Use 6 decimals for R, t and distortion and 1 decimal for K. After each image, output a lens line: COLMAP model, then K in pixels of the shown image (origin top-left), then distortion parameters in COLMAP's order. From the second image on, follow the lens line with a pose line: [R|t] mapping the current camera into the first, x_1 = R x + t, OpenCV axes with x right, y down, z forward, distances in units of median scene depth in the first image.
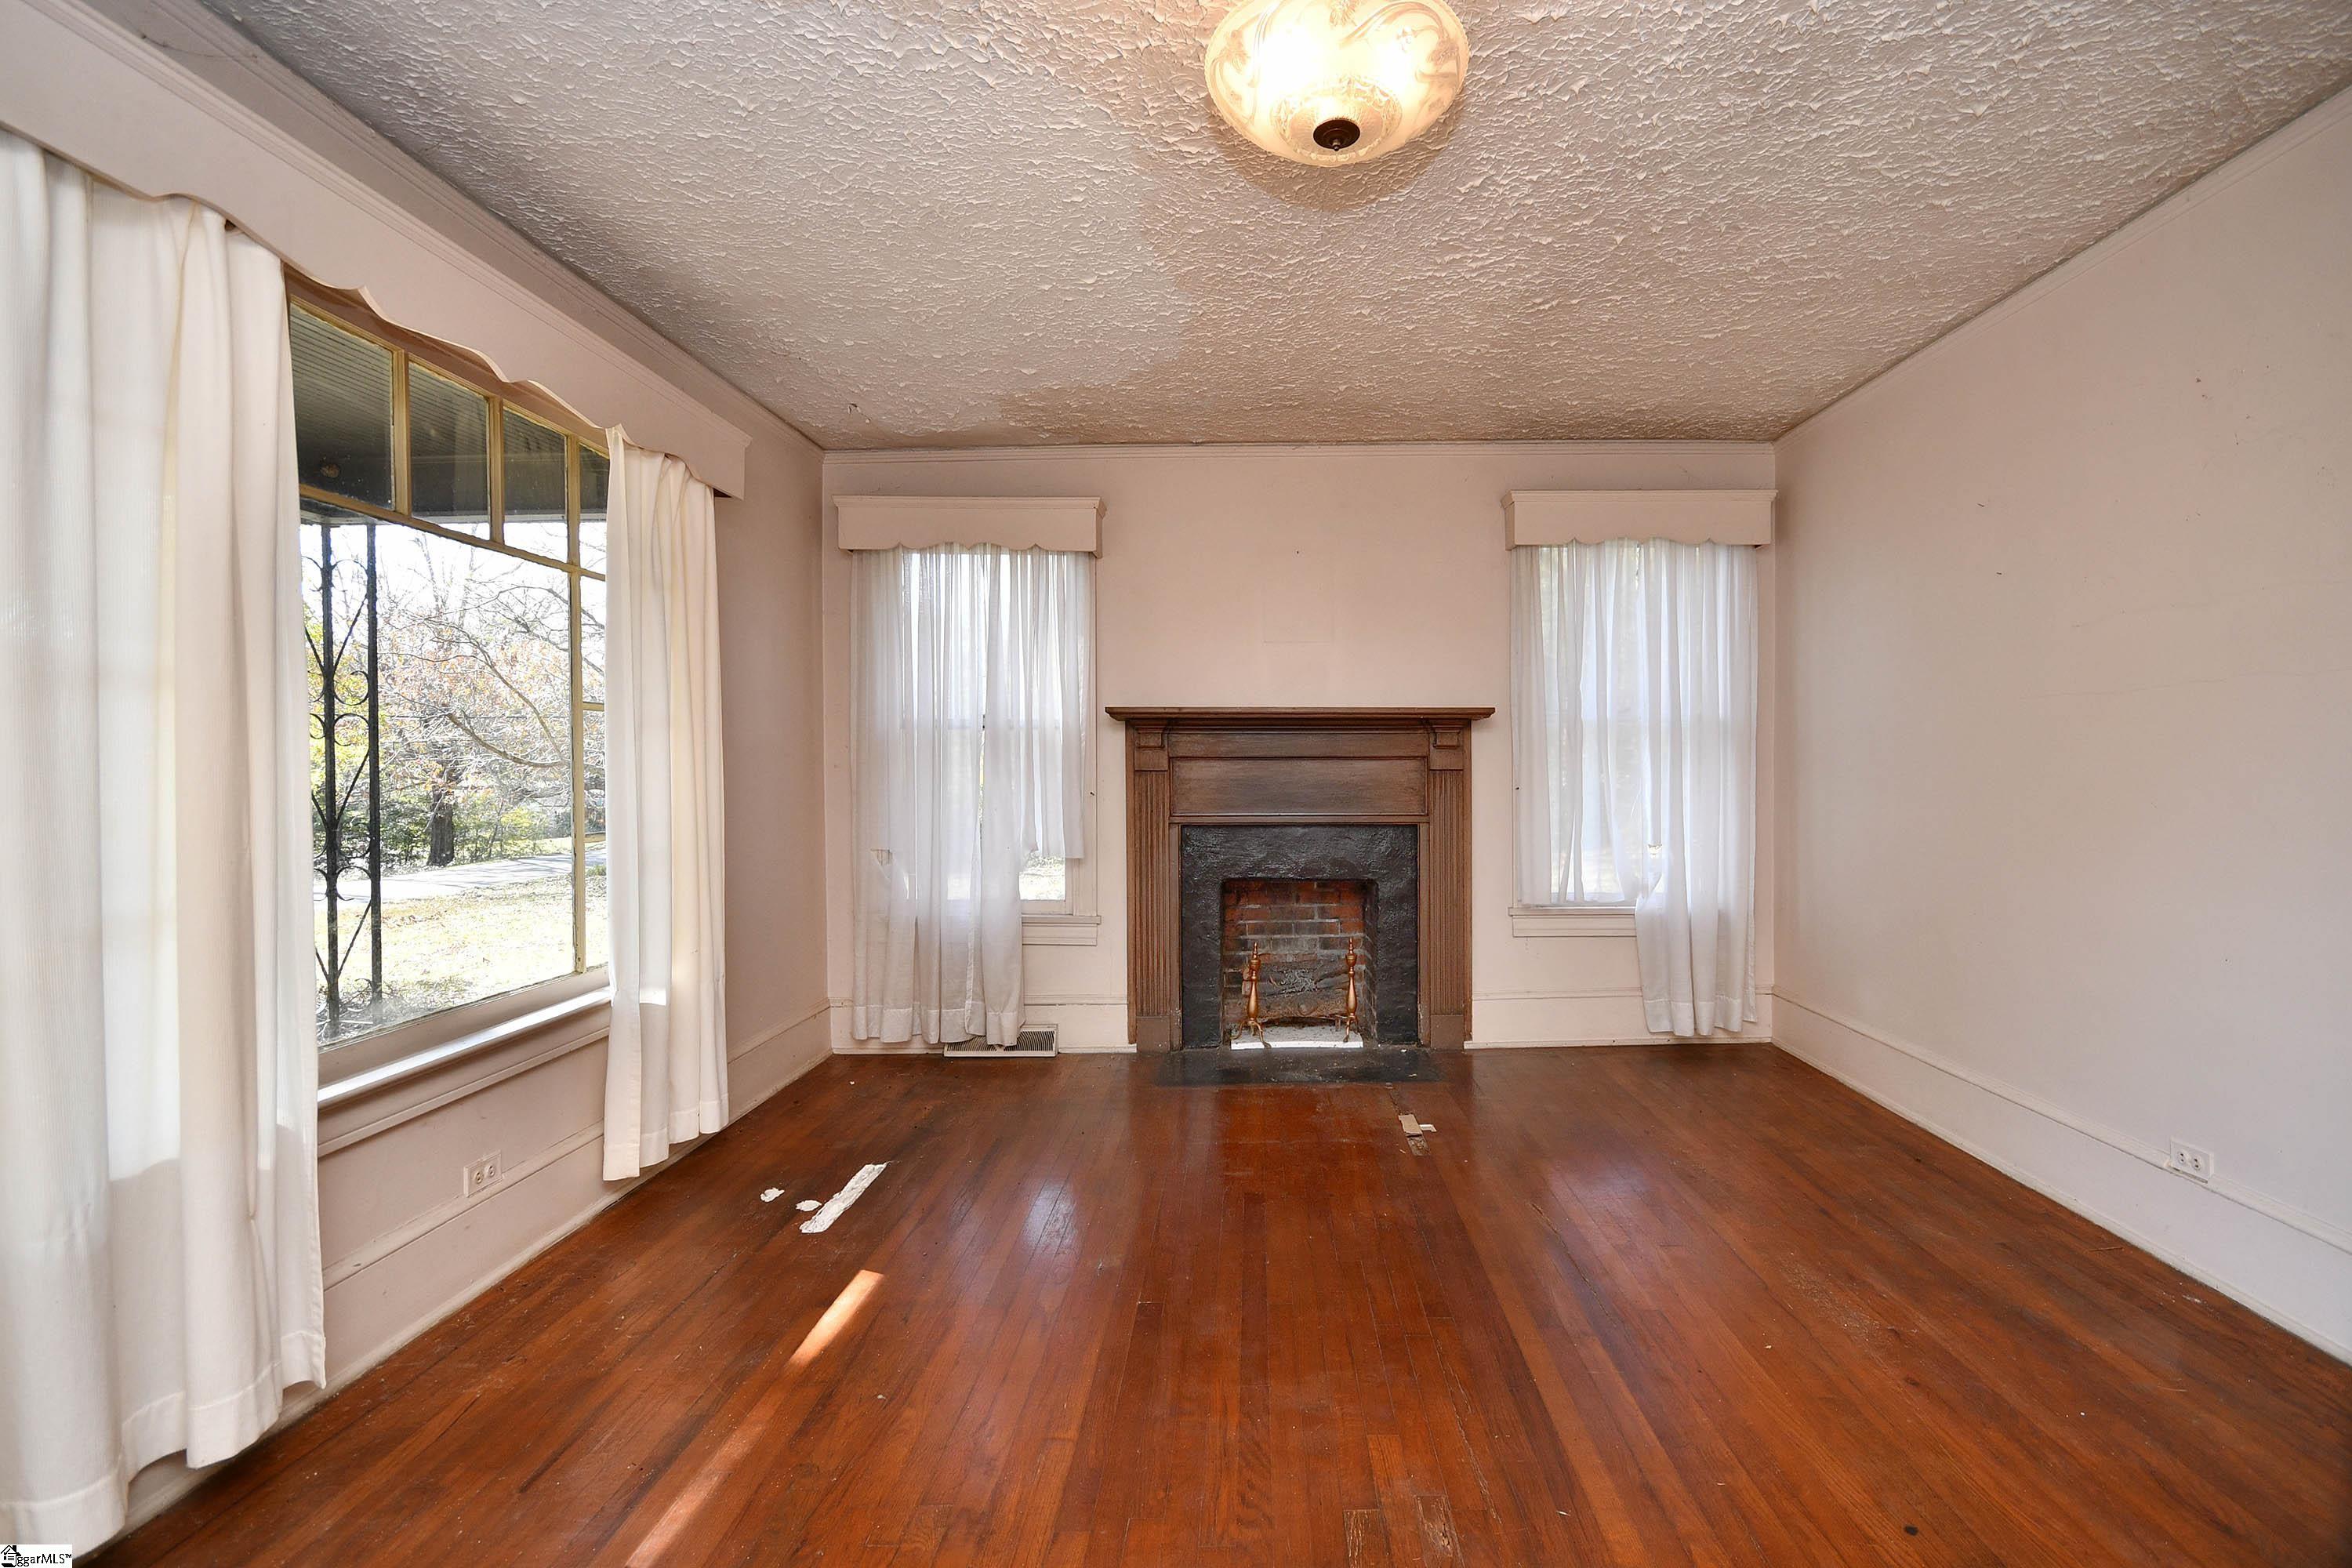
lens RADIAL K [[993.6, 0, 1176.0], [0, 993.6, 784.0], [0, 0, 1]] dist [-0.001264, -0.000074]
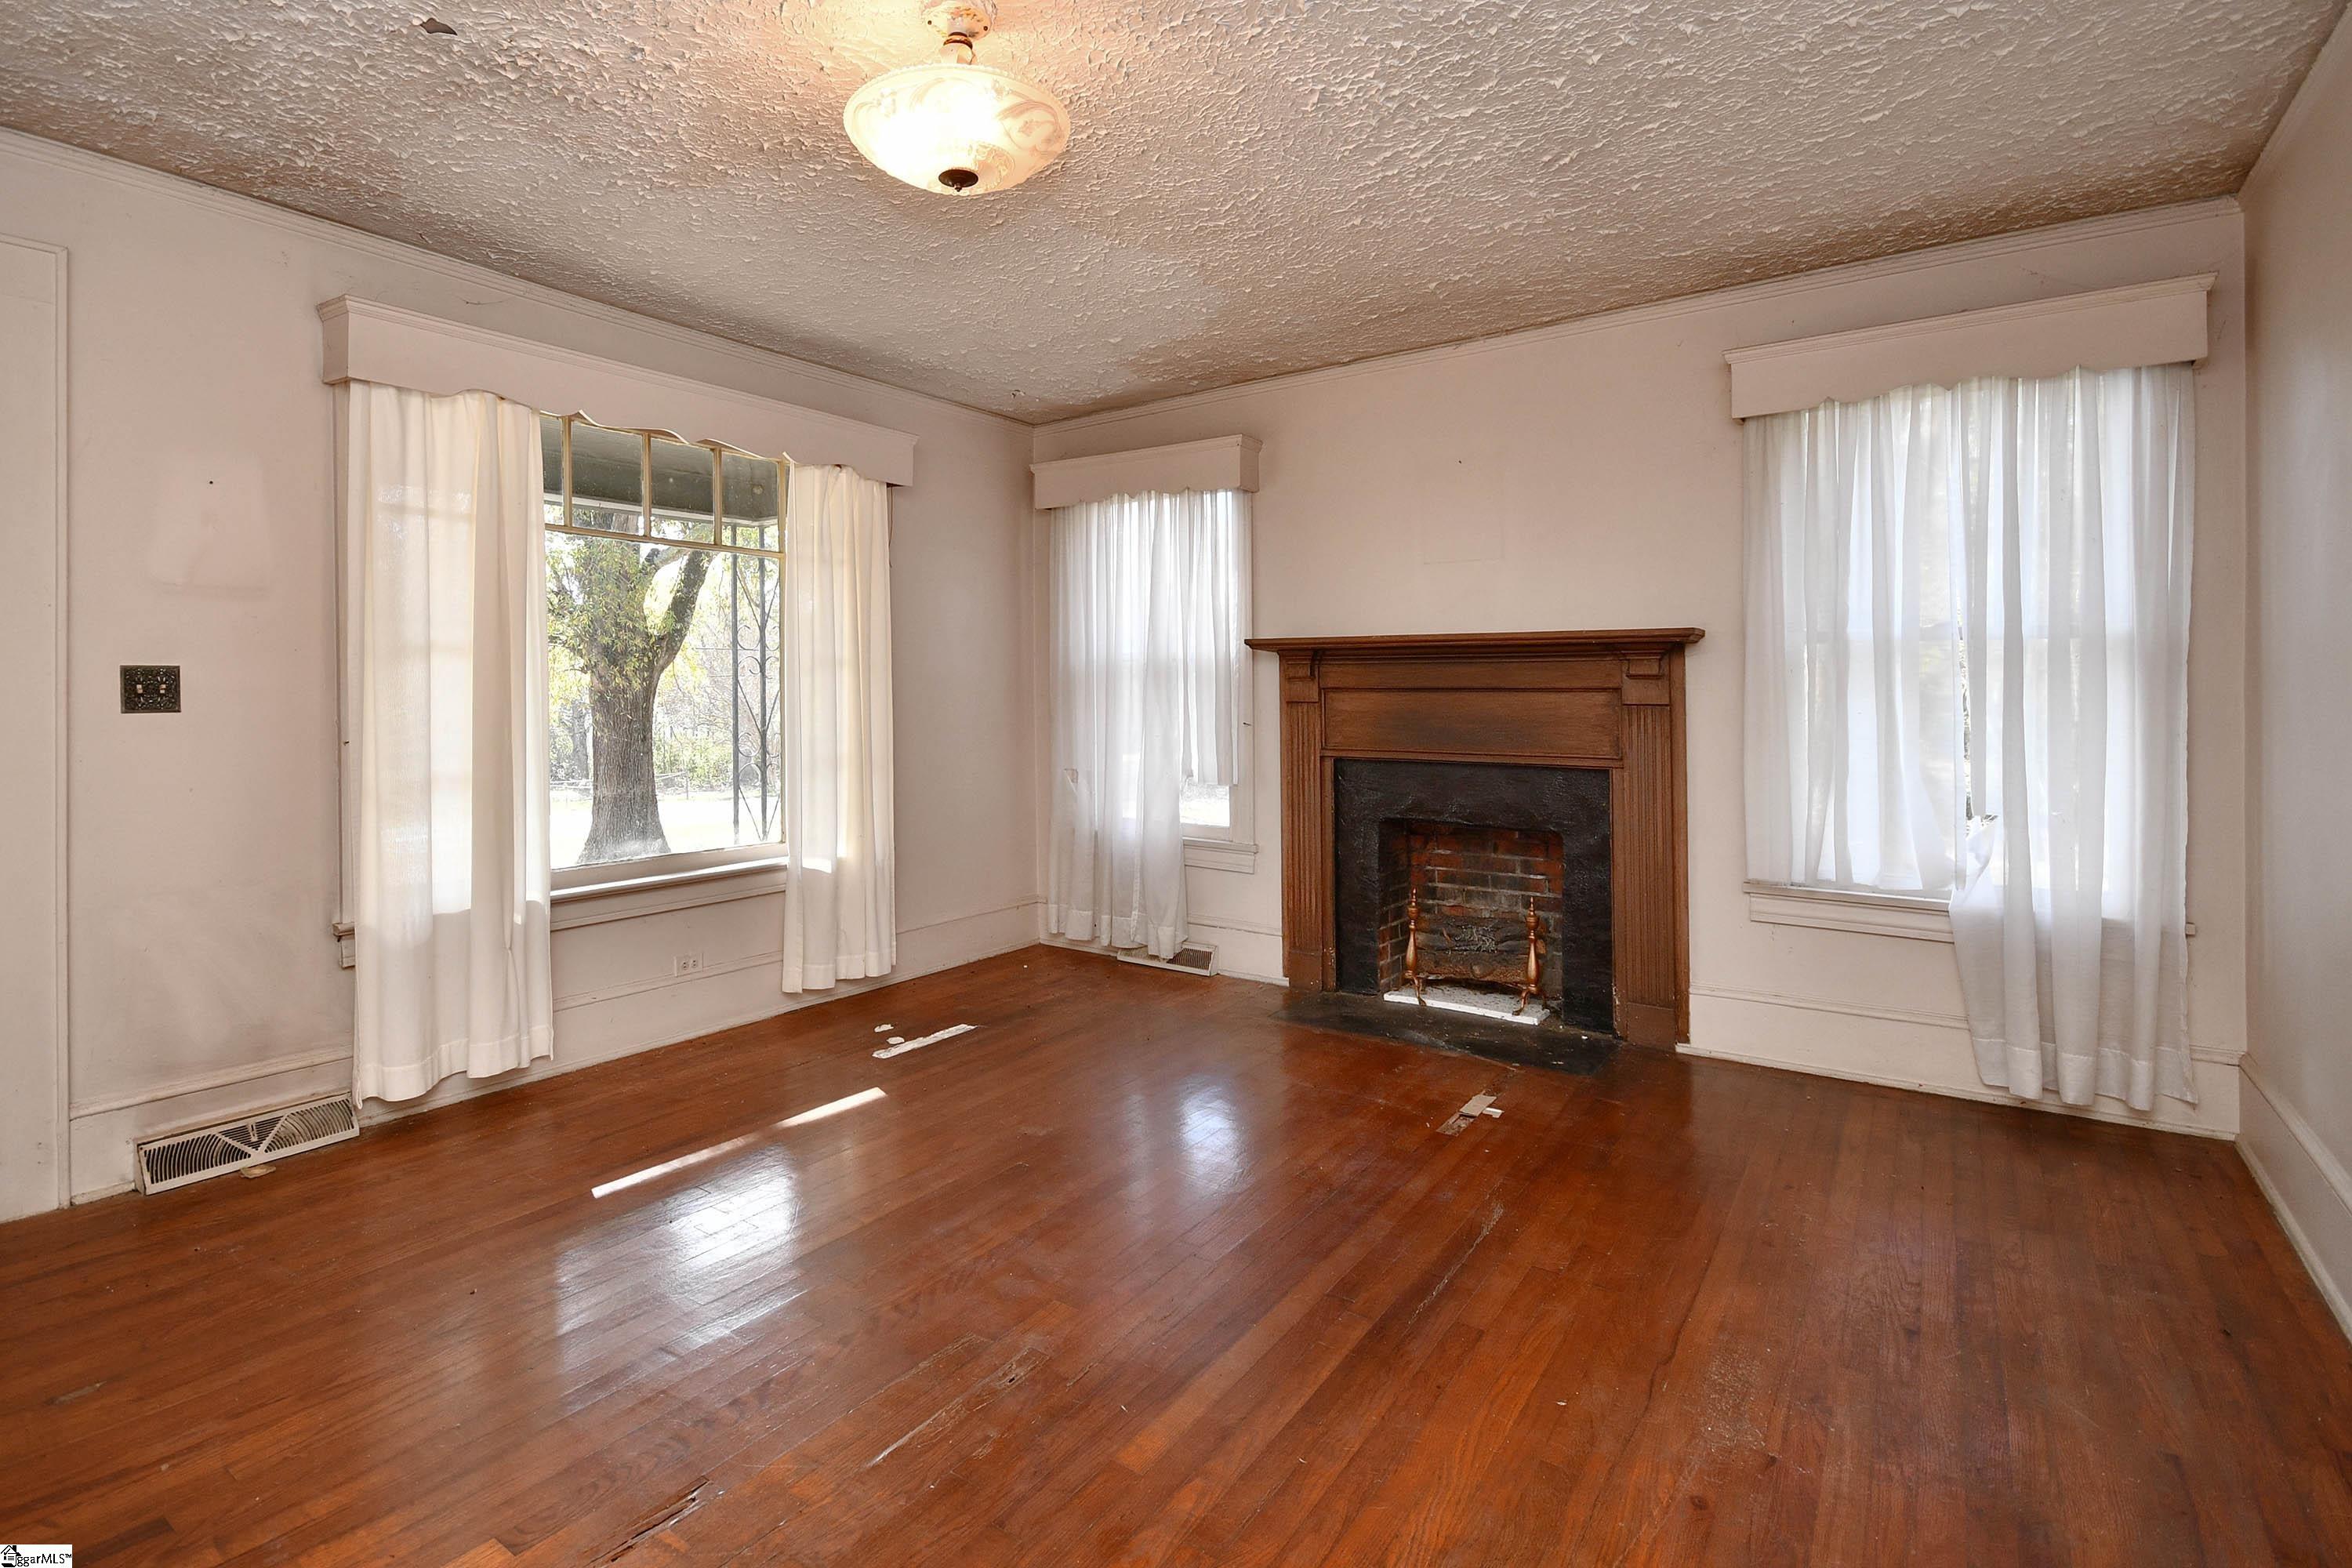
lens RADIAL K [[1129.6, 0, 1175.2], [0, 1129.6, 714.5], [0, 0, 1]] dist [0.004983, 0.000114]
pose [[0.810264, 0.017374, -0.585808, 0.523154], [-0.011785, 0.999841, 0.013353, -0.014591], [0.585947, -0.003915, 0.810340, 0.020981]]
